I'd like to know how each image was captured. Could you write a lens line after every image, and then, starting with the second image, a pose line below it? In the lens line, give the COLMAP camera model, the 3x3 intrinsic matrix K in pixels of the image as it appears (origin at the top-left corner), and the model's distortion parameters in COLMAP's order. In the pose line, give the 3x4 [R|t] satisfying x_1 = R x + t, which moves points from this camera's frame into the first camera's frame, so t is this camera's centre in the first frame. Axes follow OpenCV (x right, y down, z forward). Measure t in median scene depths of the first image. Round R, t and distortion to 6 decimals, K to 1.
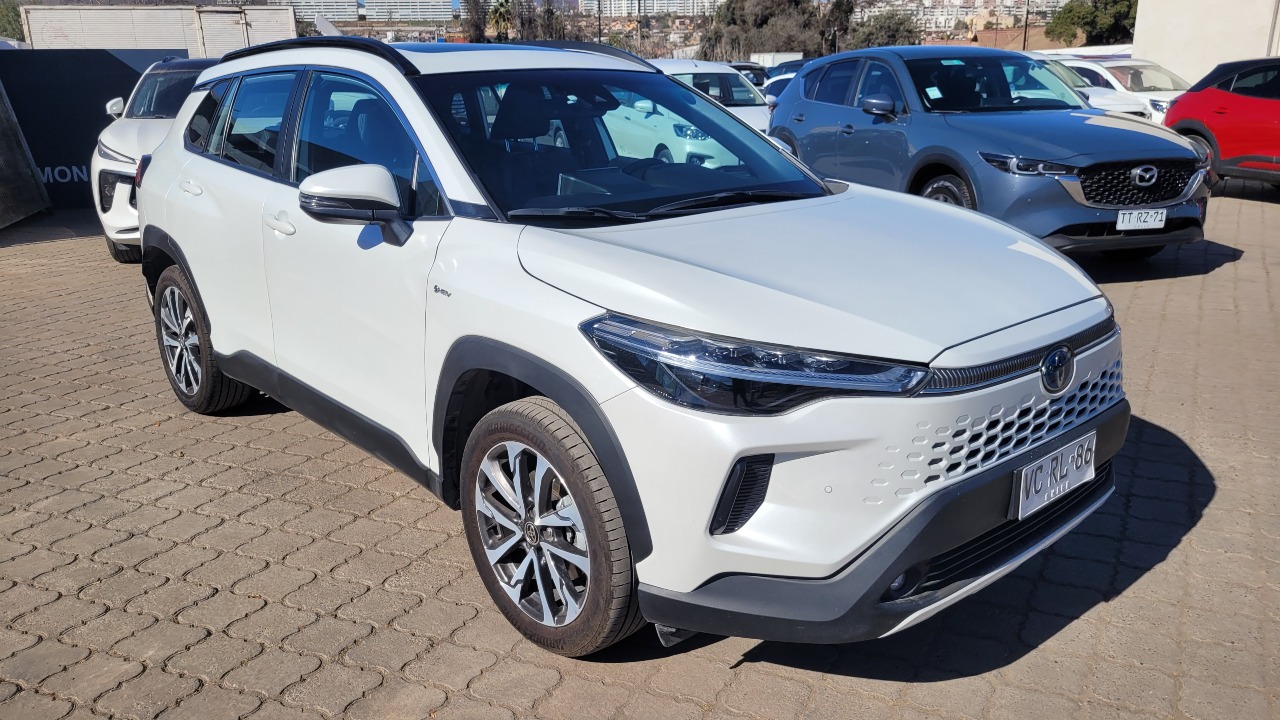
lens RADIAL K [[966.9, 0, 614.7], [0, 966.9, 361.2], [0, 0, 1]] dist [0.025716, -0.008849]
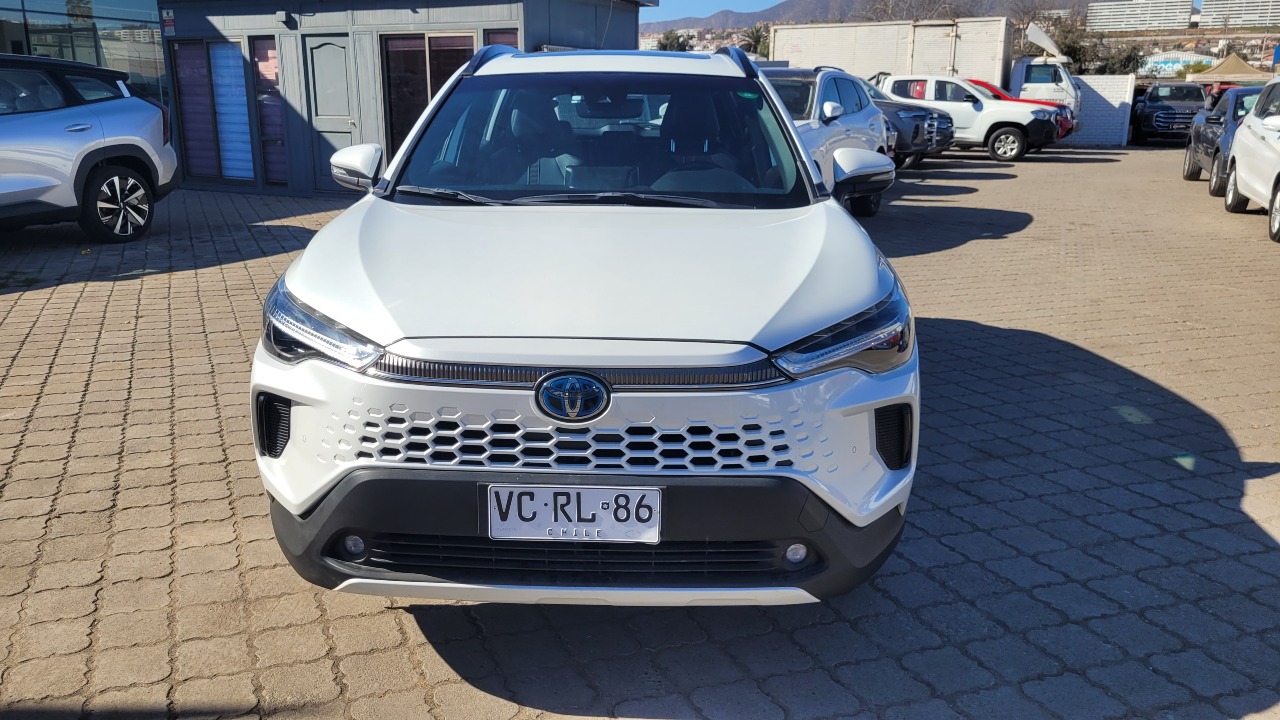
lens RADIAL K [[990.6, 0, 640.0], [0, 990.6, 360.0], [0, 0, 1]] dist [0.017762, 0.002134]
pose [[0.724295, 0.196529, -0.660888, 0.135037], [-0.209597, 0.975914, 0.060503, -0.011638], [0.656860, 0.094698, 0.748042, 0.042129]]
